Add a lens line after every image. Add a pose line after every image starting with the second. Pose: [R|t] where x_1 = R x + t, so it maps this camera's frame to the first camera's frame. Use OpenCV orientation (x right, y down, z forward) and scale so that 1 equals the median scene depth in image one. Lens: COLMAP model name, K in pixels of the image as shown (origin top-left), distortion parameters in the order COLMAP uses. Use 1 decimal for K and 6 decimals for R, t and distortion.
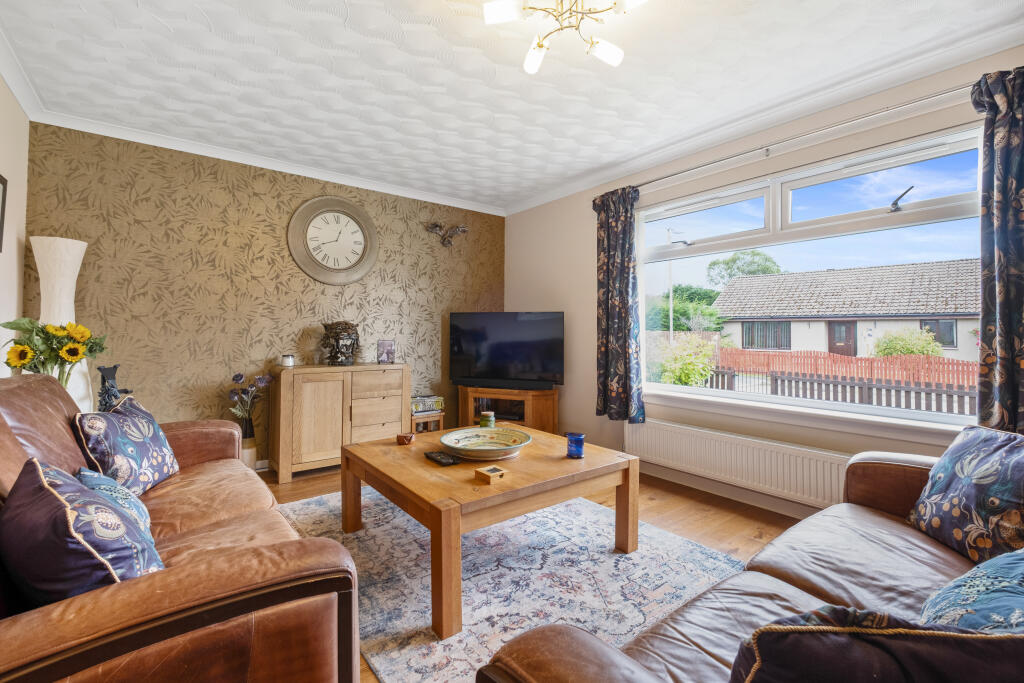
lens RADIAL K [[441.1, 0, 506.6], [0, 441.1, 325.3], [0, 0, 1]] dist [0.001514, -0.004535]
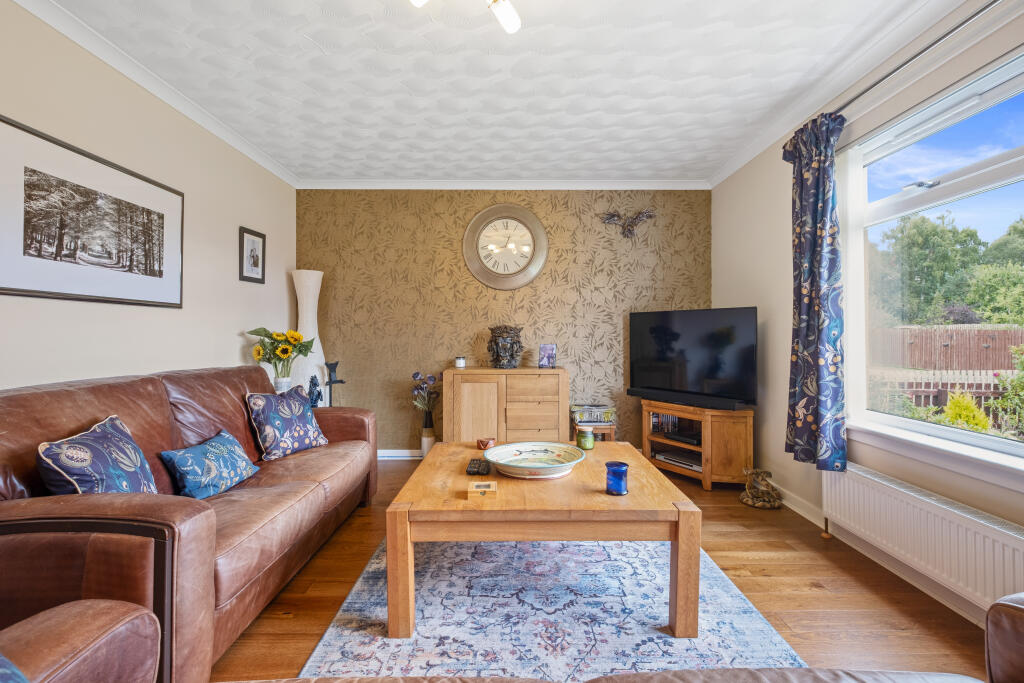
lens RADIAL K [[479.0, 0, 512.2], [0, 479.0, 336.7], [0, 0, 1]] dist [0.004740, -0.000049]
pose [[0.800137, -0.004125, -0.599803, 0.340844], [0.015233, 0.999794, 0.013446, 0.003011], [0.599624, -0.019896, 0.800034, 0.134878]]
